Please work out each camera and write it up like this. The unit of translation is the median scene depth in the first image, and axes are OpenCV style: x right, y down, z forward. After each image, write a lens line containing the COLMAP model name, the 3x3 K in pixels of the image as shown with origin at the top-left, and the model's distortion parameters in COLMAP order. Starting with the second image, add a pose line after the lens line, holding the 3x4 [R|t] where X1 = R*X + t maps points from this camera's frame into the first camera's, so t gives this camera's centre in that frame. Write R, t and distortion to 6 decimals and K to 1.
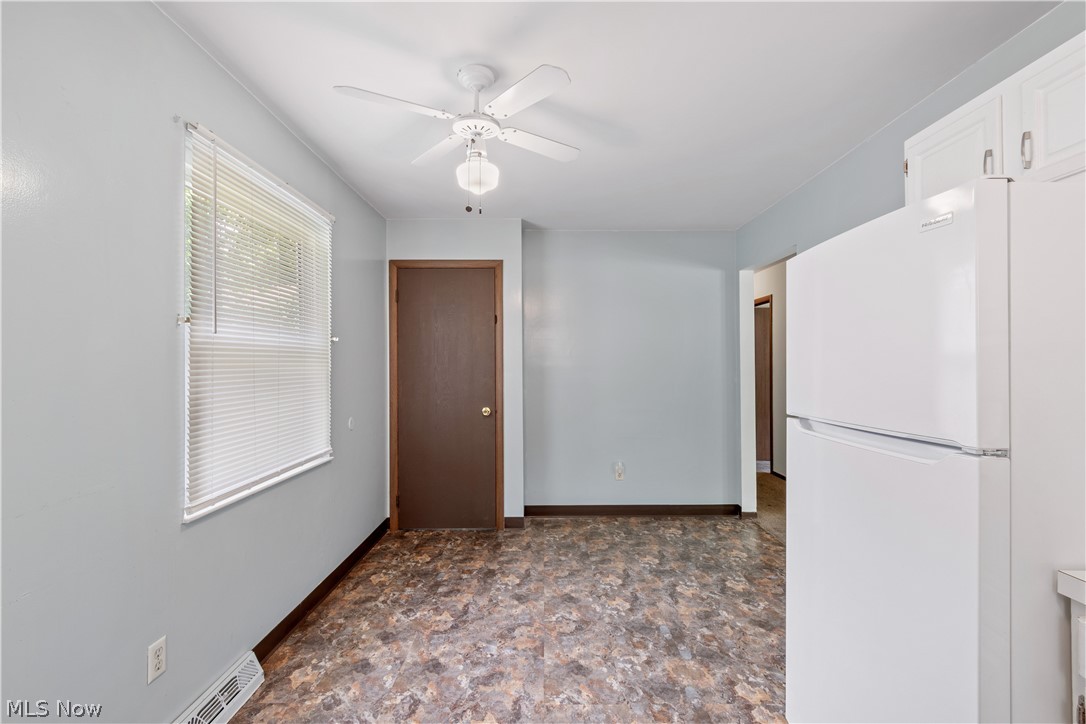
lens RADIAL K [[486.2, 0, 546.8], [0, 486.2, 360.7], [0, 0, 1]] dist [0.000763, -0.000398]
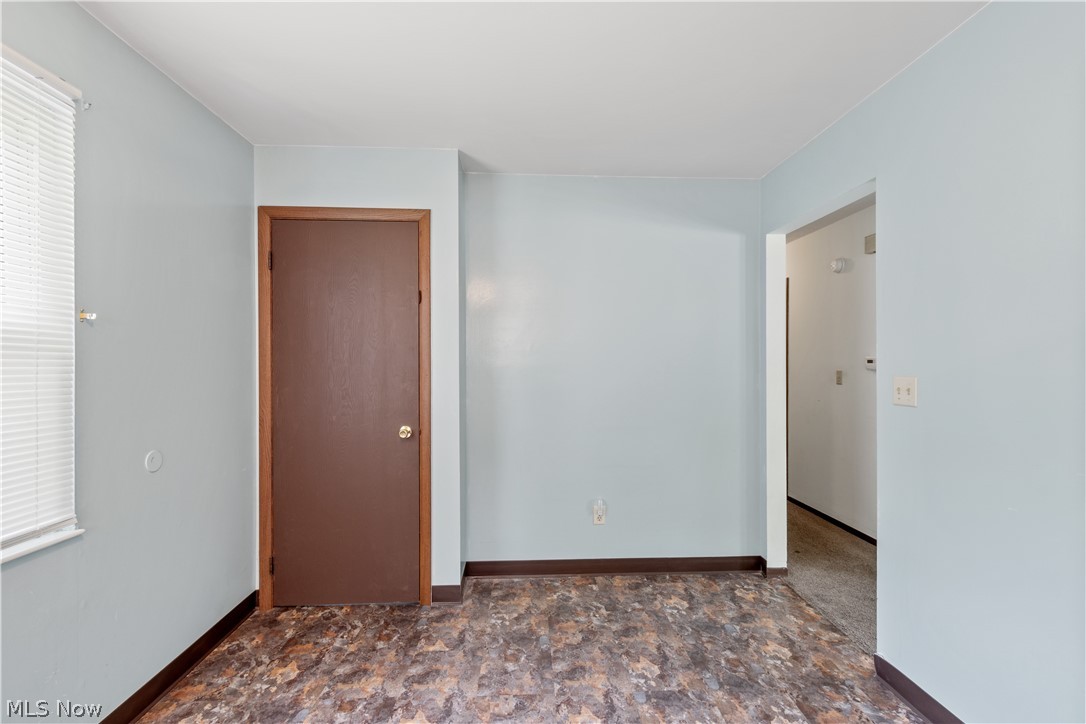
lens RADIAL K [[483.5, 0, 545.3], [0, 483.5, 353.7], [0, 0, 1]] dist [0.001412, -0.001155]
pose [[0.999381, 0.005049, 0.034824, 0.048386], [-0.004640, 0.999920, -0.011802, 0.001622], [-0.034880, 0.011633, 0.999324, 0.317287]]
